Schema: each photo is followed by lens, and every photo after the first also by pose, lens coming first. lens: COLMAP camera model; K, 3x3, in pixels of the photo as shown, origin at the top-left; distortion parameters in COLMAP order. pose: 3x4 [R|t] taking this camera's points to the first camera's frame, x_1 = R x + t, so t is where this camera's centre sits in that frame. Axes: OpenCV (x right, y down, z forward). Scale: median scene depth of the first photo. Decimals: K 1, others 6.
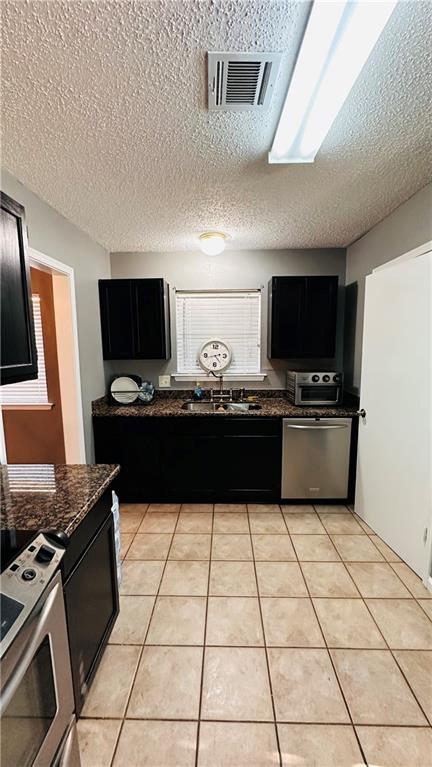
lens RADIAL K [[308.2, 0, 217.7], [0, 308.2, 384.4], [0, 0, 1]] dist [-0.000828, 0.000247]
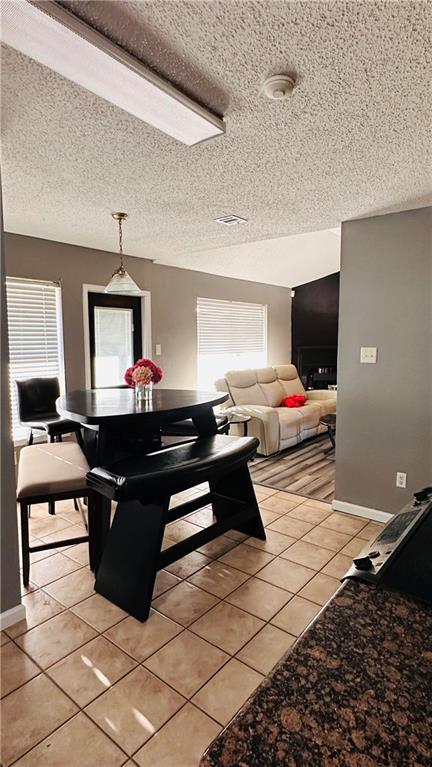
lens RADIAL K [[409.3, 0, 217.2], [0, 409.3, 384.1], [0, 0, 1]] dist [0.005402, 0.000459]
pose [[-0.789757, -0.059312, 0.610546, -0.814494], [0.090562, 0.973134, 0.211681, -0.228211], [-0.606698, 0.222469, -0.763167, 1.821875]]
